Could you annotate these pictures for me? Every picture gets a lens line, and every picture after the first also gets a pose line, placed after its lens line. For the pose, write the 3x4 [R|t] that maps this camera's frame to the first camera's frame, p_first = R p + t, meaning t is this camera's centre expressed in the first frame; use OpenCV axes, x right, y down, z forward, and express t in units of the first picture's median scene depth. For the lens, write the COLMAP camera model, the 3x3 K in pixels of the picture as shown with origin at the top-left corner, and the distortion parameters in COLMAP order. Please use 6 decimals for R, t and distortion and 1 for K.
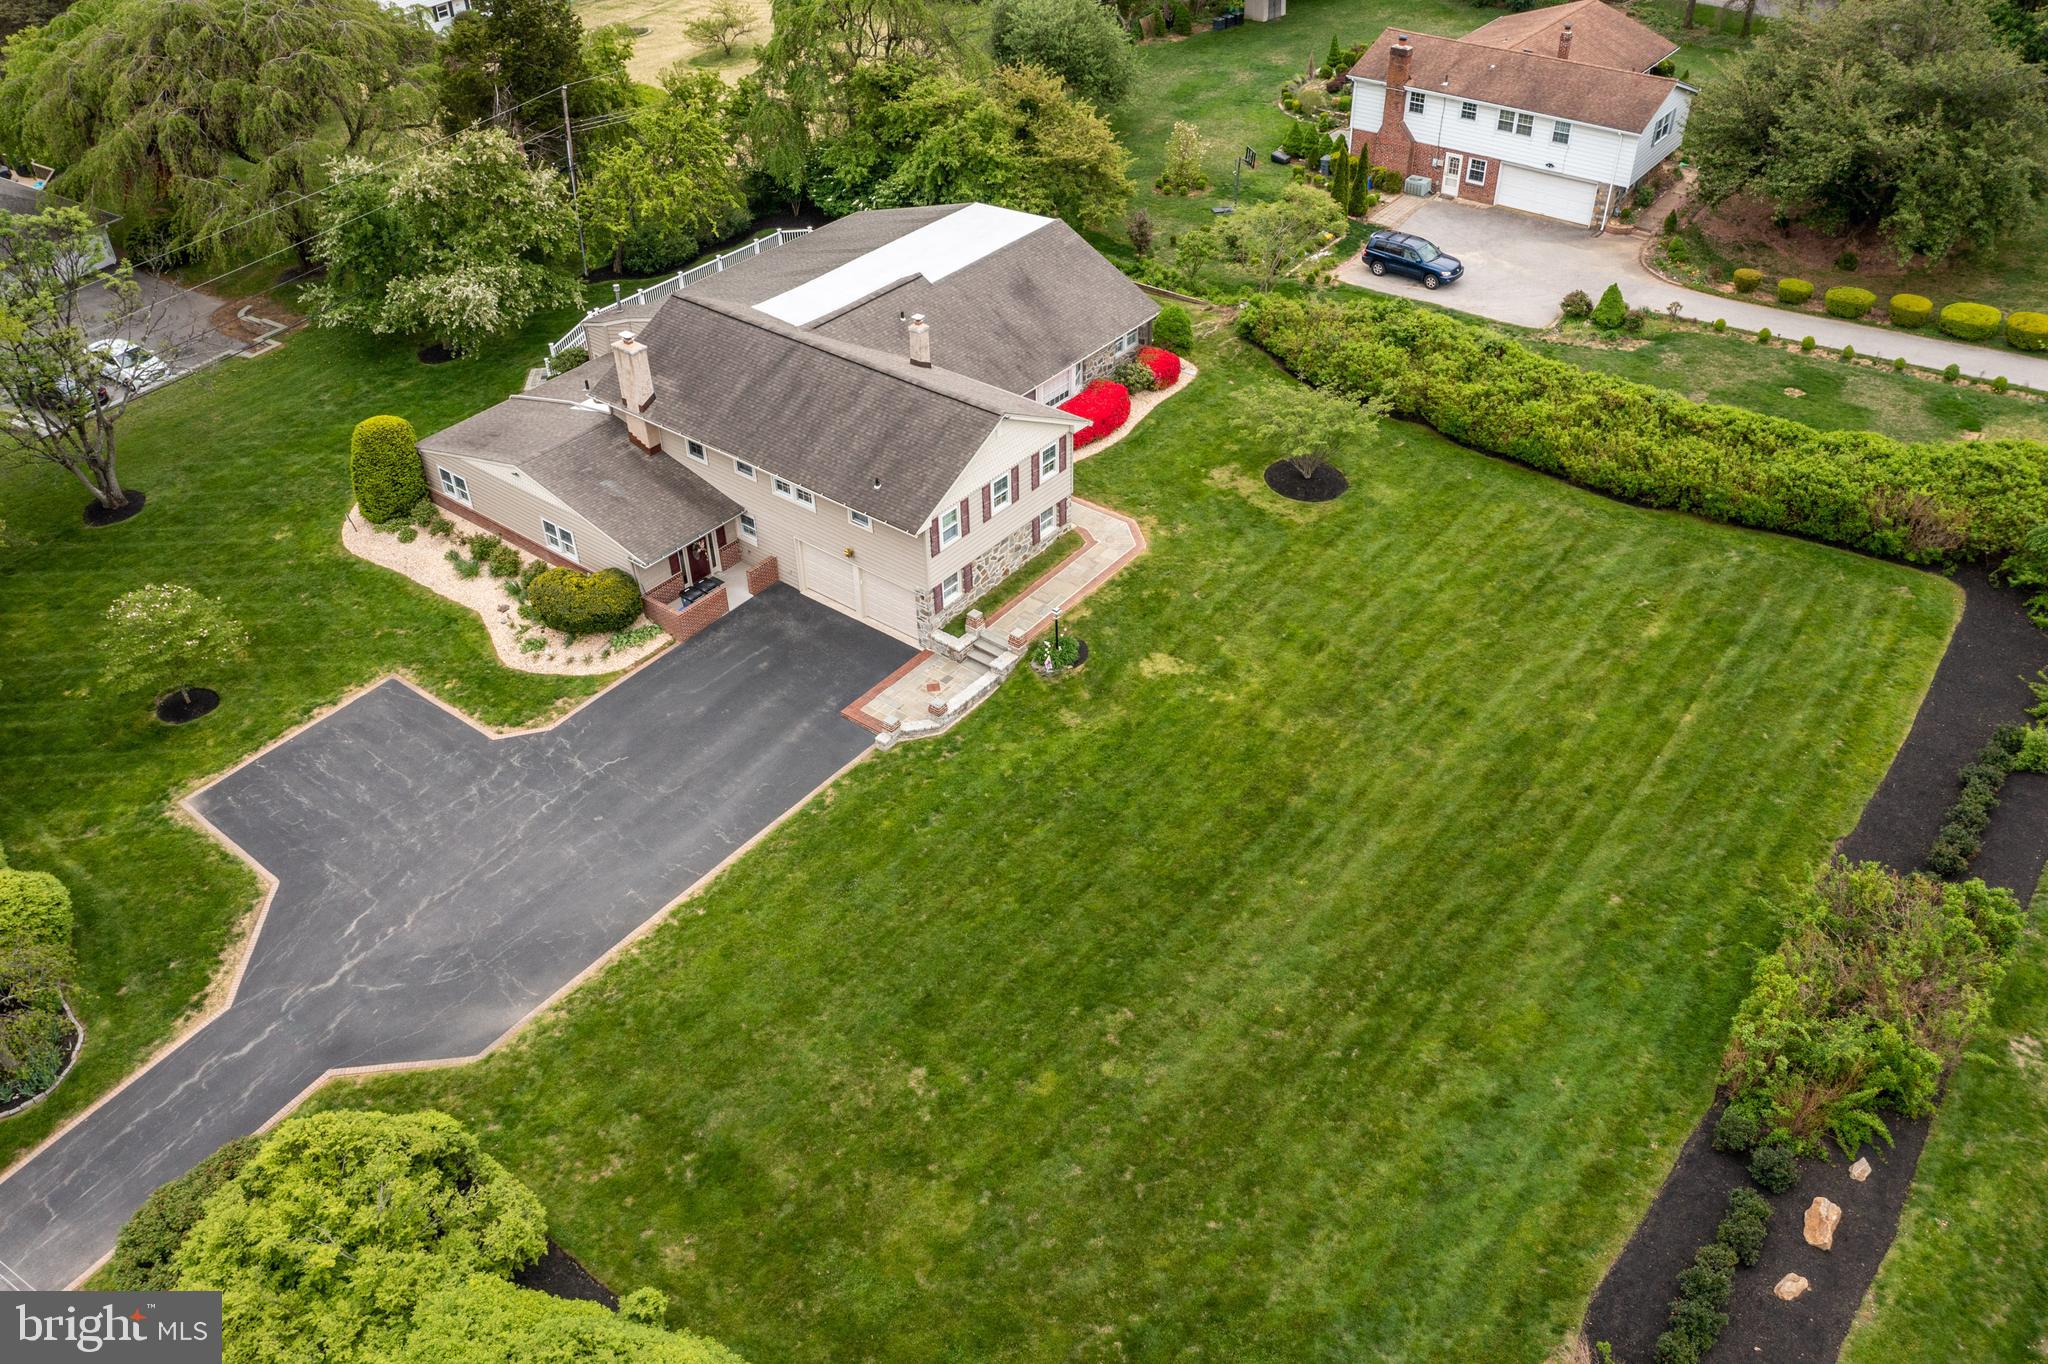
lens RADIAL K [[1598.1, 0, 1024.0], [0, 1598.1, 682.0], [0, 0, 1]] dist [-0.037218, 0.007435]
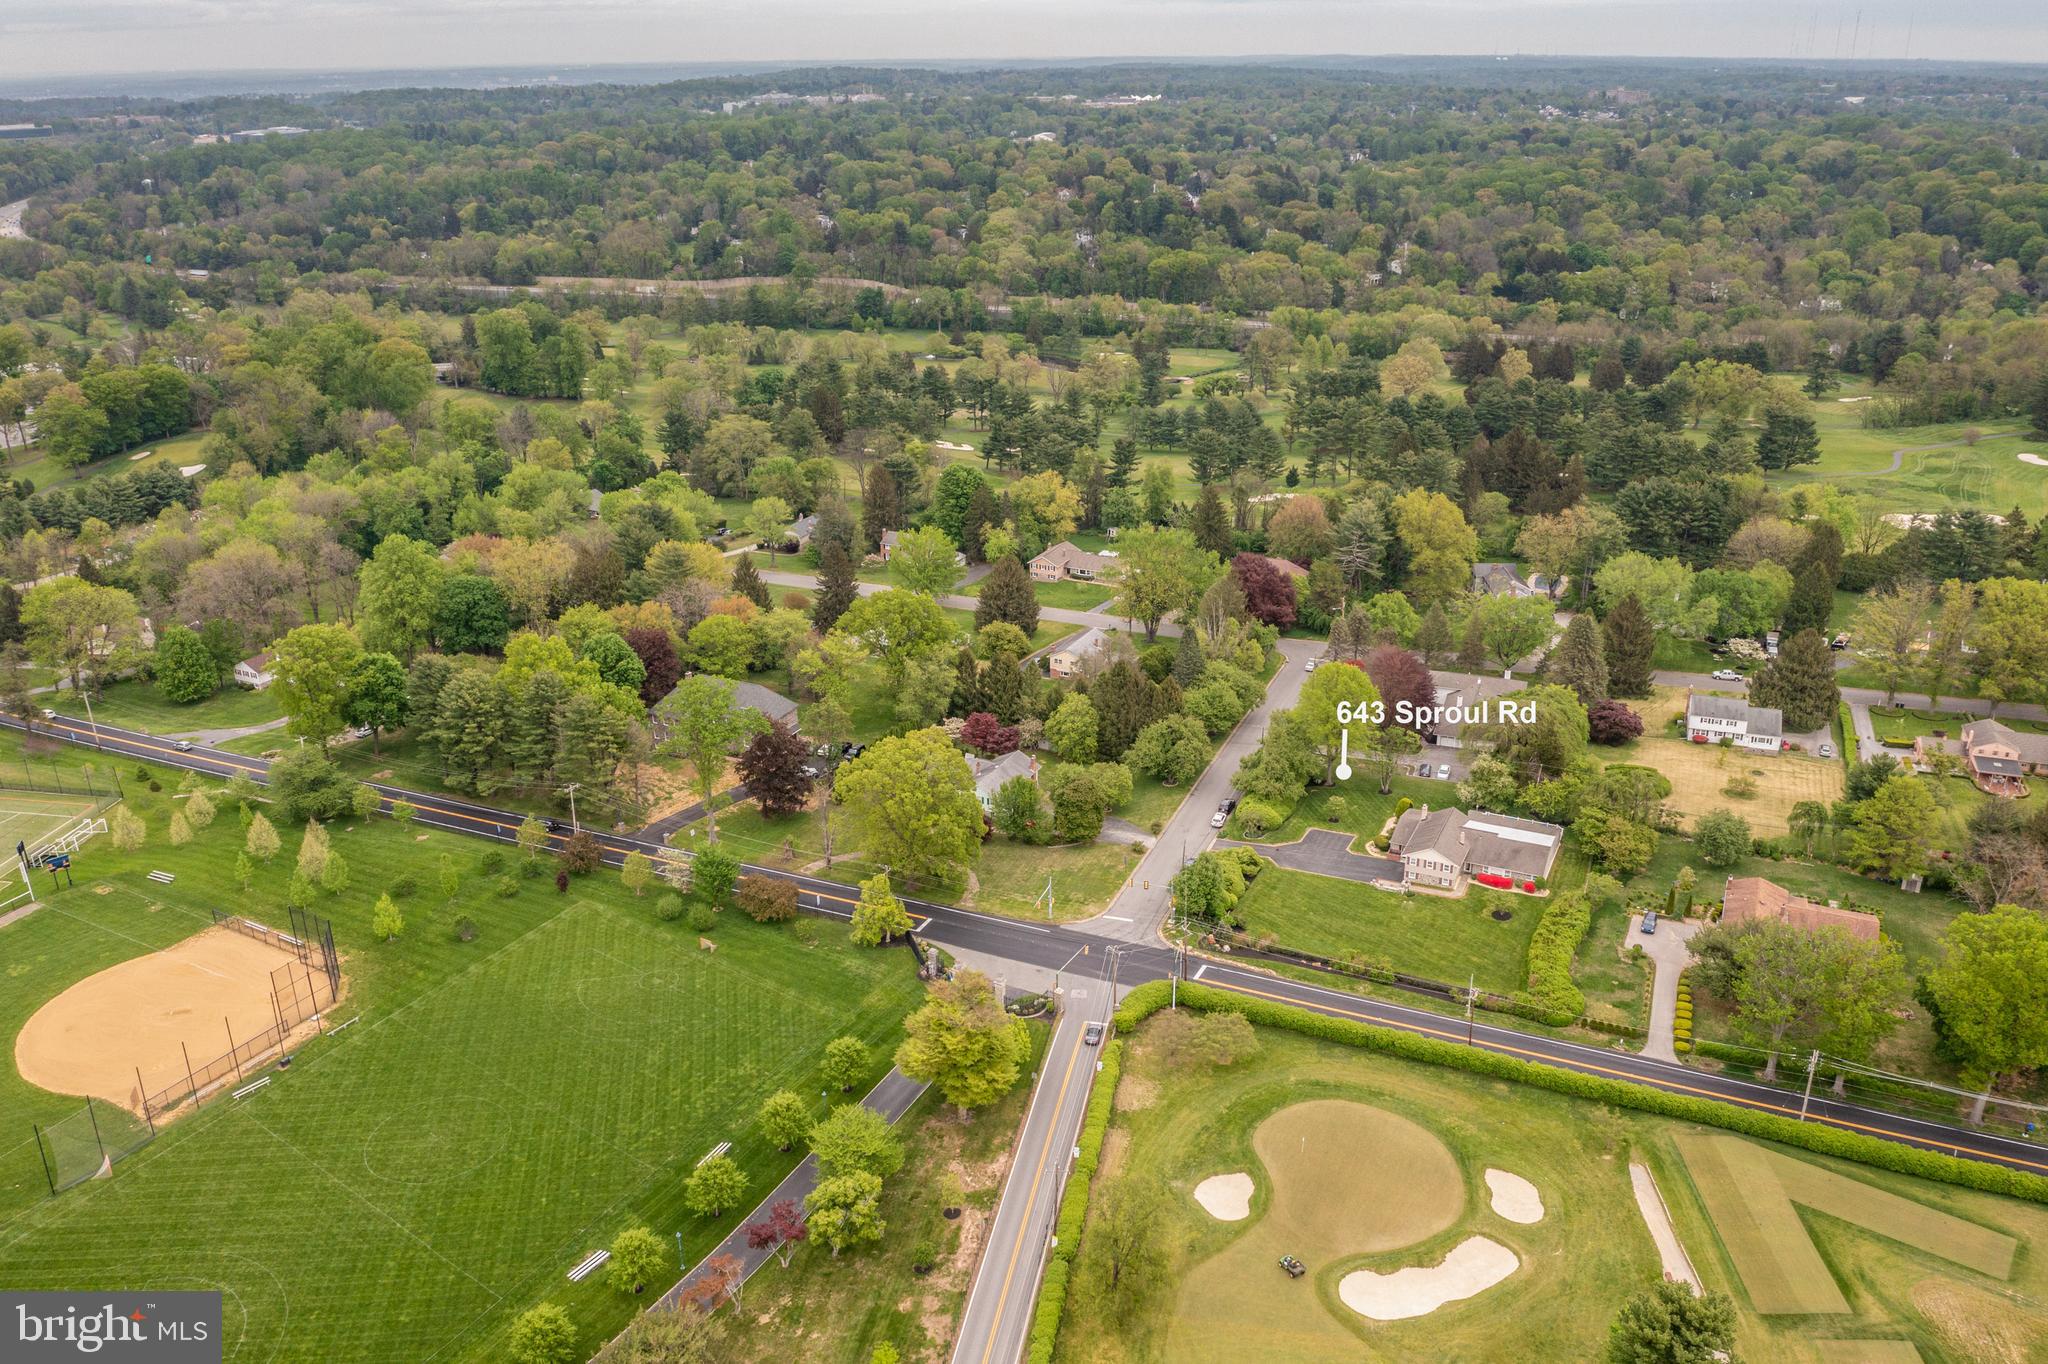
lens RADIAL K [[1585.0, 0, 1024.0], [0, 1585.0, 682.0], [0, 0, 1]] dist [-0.040632, 0.002933]
pose [[0.210955, 0.372630, -0.903684, 3.672837], [-0.588326, 0.786692, 0.187051, -0.696841], [0.780622, 0.492201, 0.385184, -1.948605]]
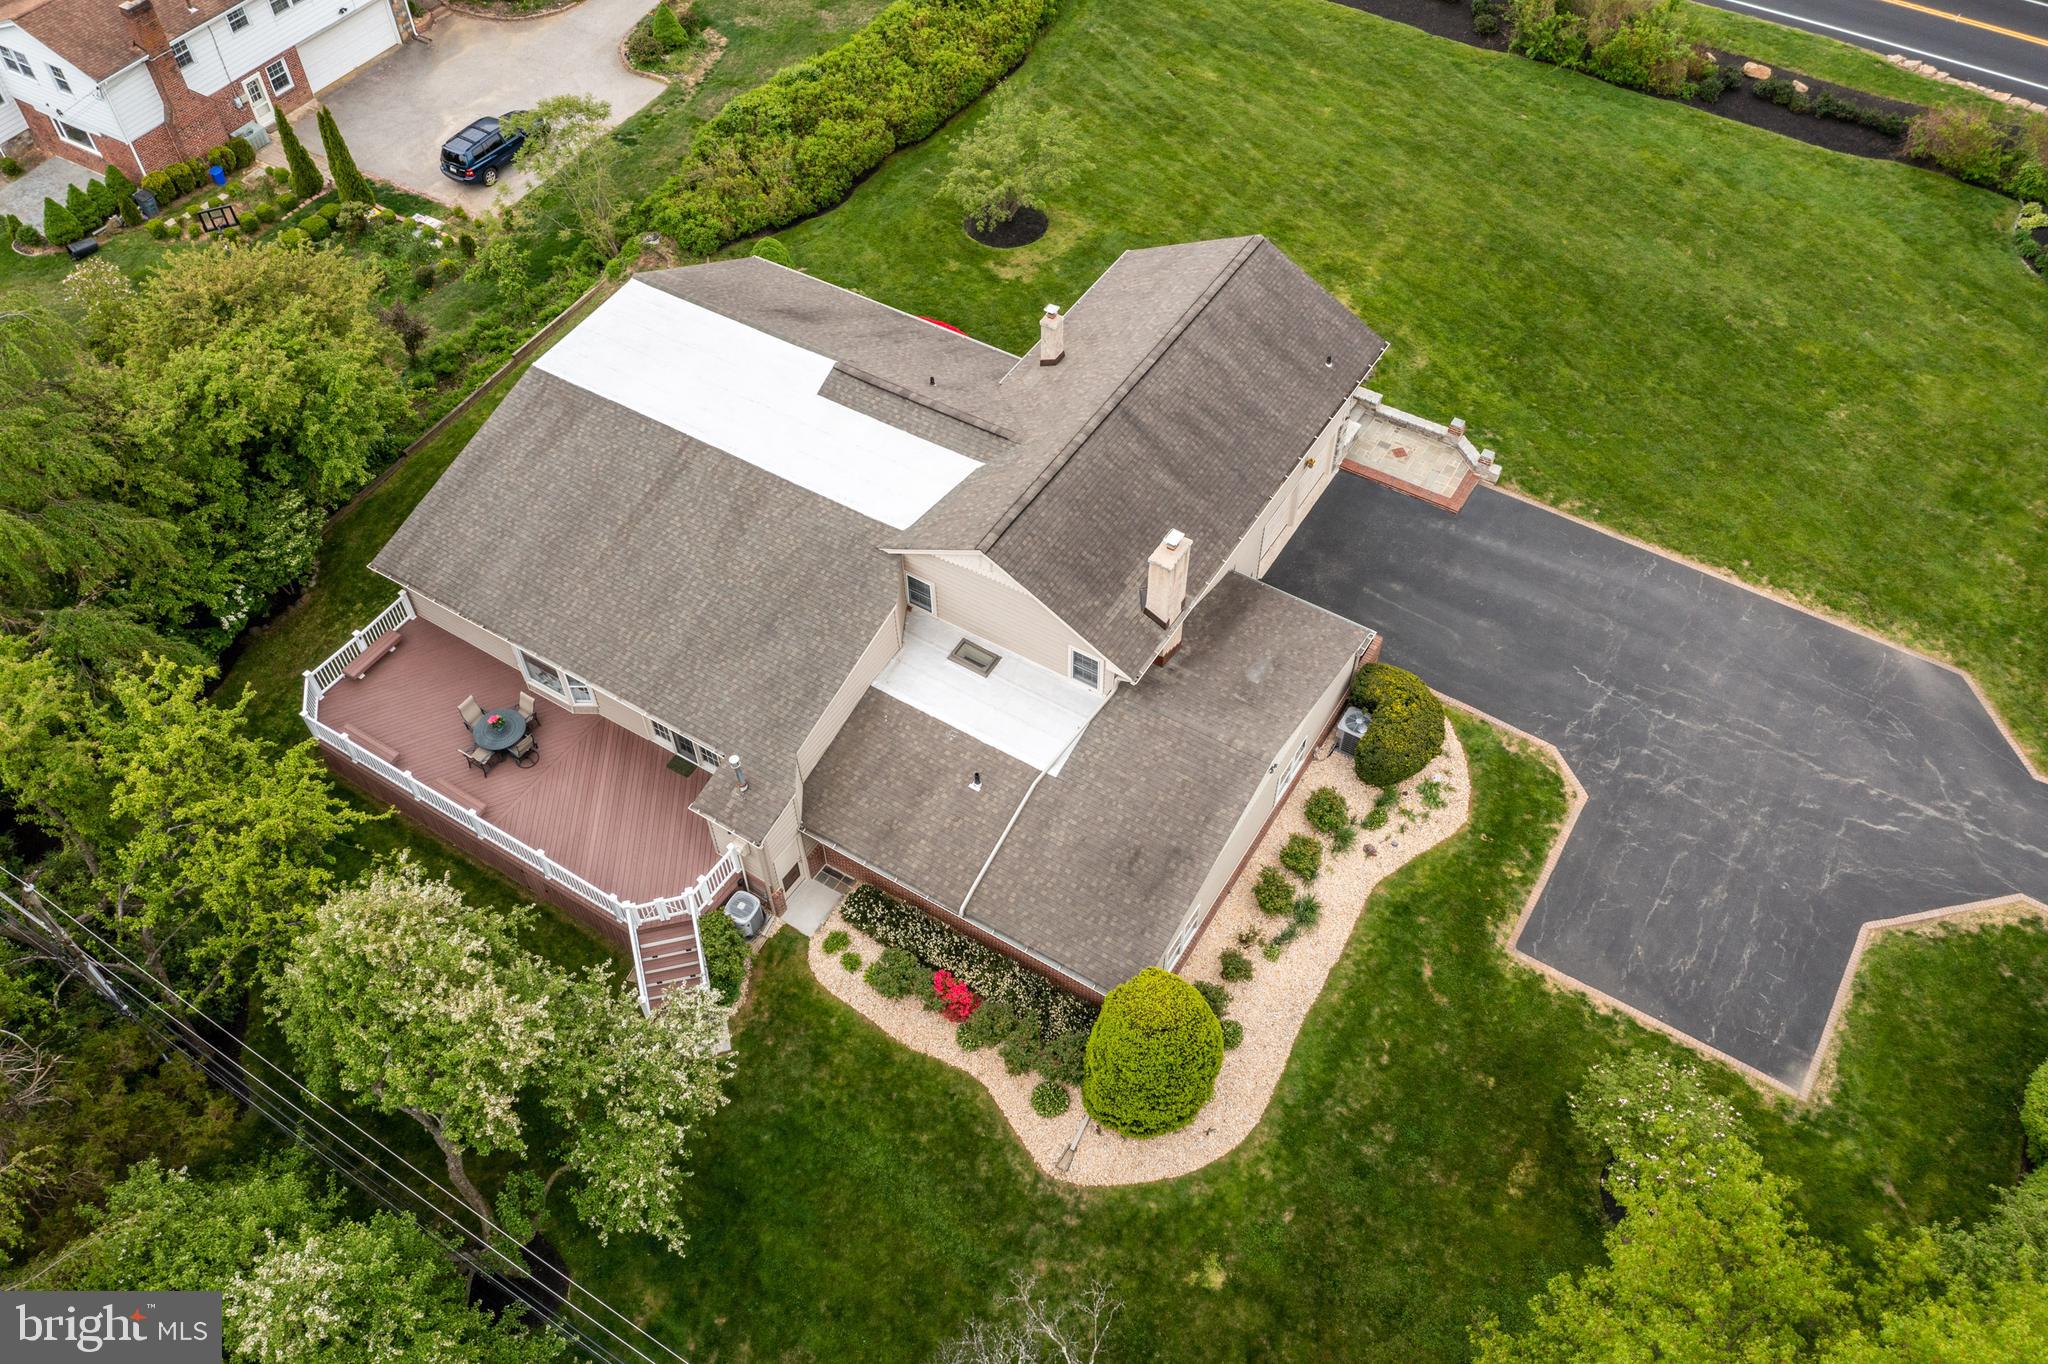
lens RADIAL K [[1598.1, 0, 1024.0], [0, 1598.1, 682.0], [0, 0, 1]] dist [-0.037218, 0.007435]
pose [[-0.113379, -0.751225, 0.650235, -0.778393], [0.615300, 0.460763, 0.639612, -0.707326], [-0.780097, 0.472608, 0.409988, 0.807564]]
